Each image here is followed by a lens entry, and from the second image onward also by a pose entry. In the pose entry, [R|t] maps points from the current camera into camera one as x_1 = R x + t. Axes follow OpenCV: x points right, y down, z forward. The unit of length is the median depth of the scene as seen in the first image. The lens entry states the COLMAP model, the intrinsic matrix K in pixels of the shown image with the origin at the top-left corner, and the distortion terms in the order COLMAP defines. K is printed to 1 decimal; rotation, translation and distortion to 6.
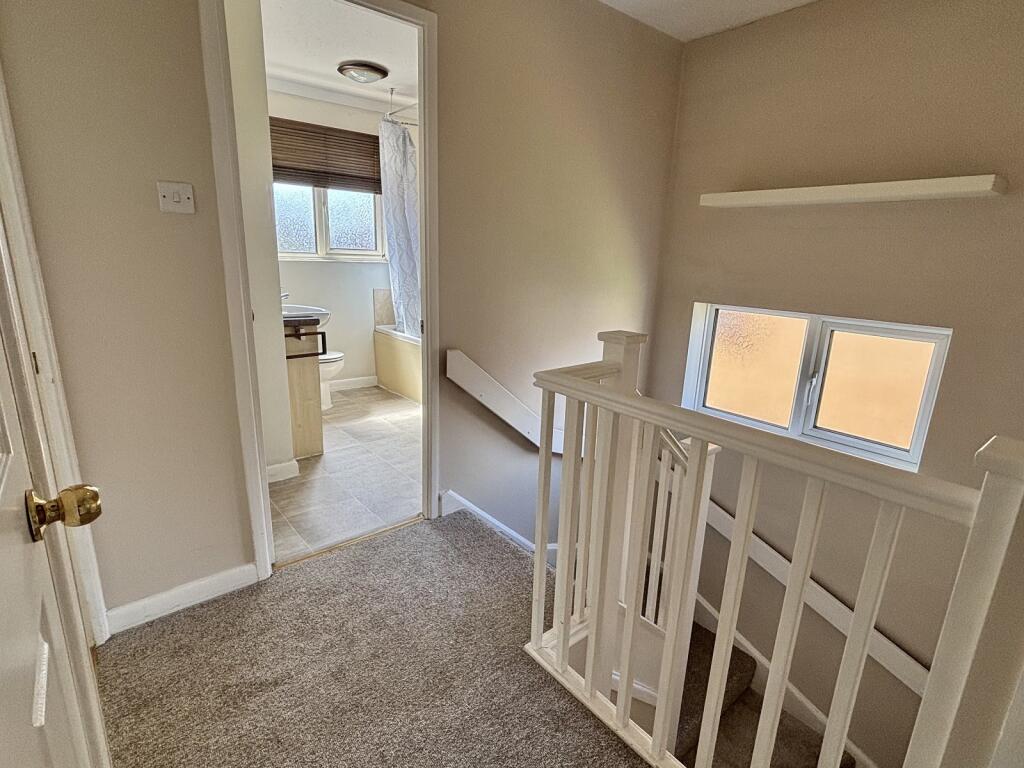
lens RADIAL K [[509.4, 0, 508.4], [0, 509.4, 386.5], [0, 0, 1]] dist [0.000515, 0.000038]
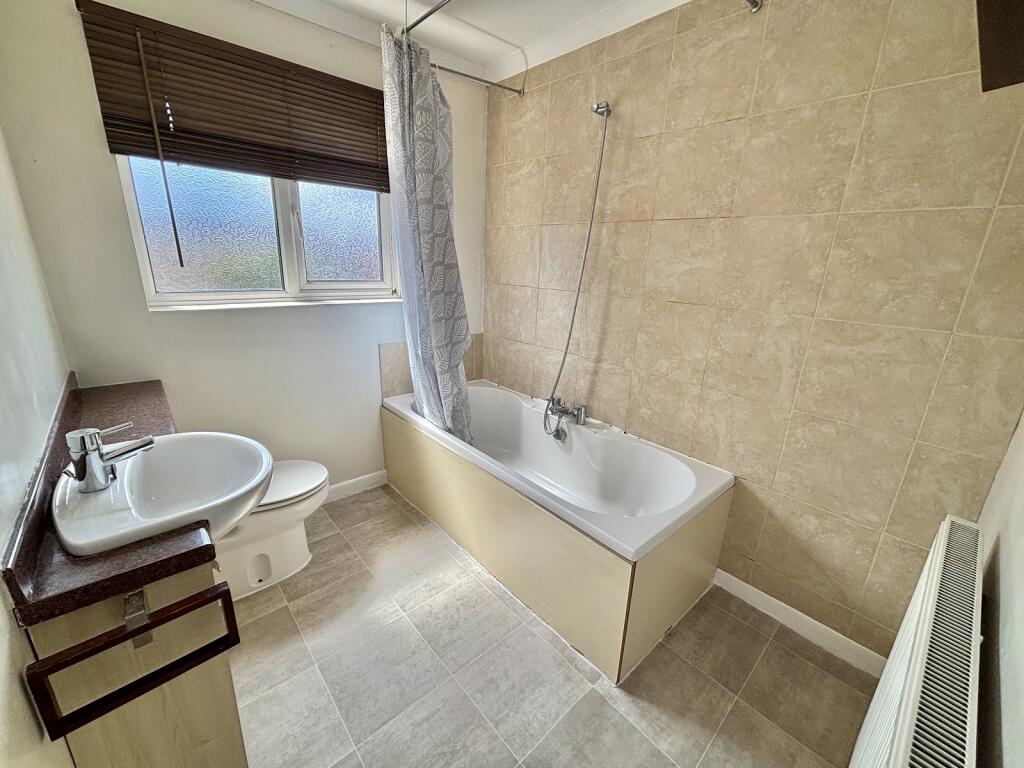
lens RADIAL K [[418.2, 0, 516.2], [0, 418.2, 379.9], [0, 0, 1]] dist [-0.000589, -0.000058]
pose [[0.999141, 0.003753, 0.041272, -0.118243], [-0.005982, 0.998523, 0.054001, -0.181396], [-0.041009, -0.054202, 0.997688, 0.481986]]
